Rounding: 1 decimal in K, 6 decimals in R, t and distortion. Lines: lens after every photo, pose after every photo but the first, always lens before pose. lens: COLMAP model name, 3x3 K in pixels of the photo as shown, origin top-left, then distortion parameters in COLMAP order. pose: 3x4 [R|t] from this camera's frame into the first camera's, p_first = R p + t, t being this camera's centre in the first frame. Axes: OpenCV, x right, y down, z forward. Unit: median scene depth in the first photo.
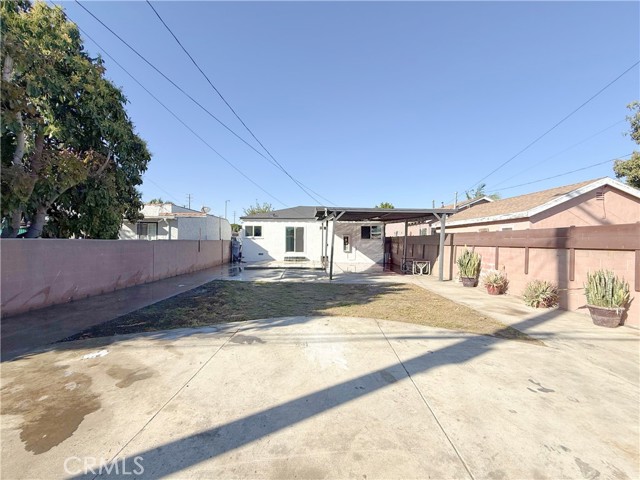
lens RADIAL K [[255.3, 0, 318.7], [0, 255.3, 240.4], [0, 0, 1]] dist [-0.001342, -0.000197]
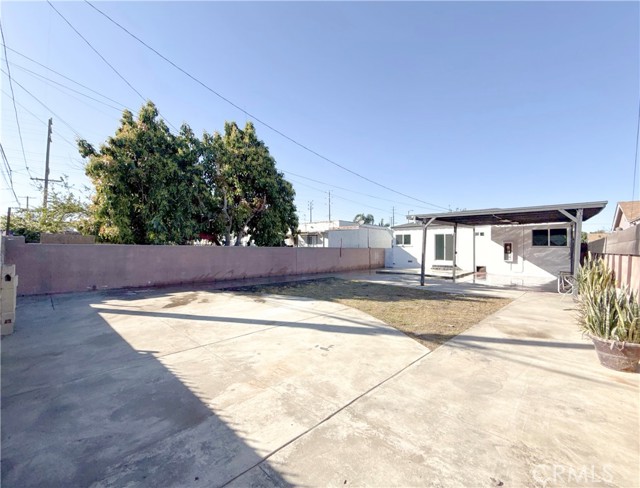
lens RADIAL K [[246.9, 0, 320.0], [0, 246.9, 244.0], [0, 0, 1]] dist [0.000365, -0.000001]
pose [[0.748862, -0.011905, -0.662619, 0.181965], [-0.001941, 0.999795, -0.020156, 0.004341], [0.662723, 0.016380, 0.748685, 0.000229]]
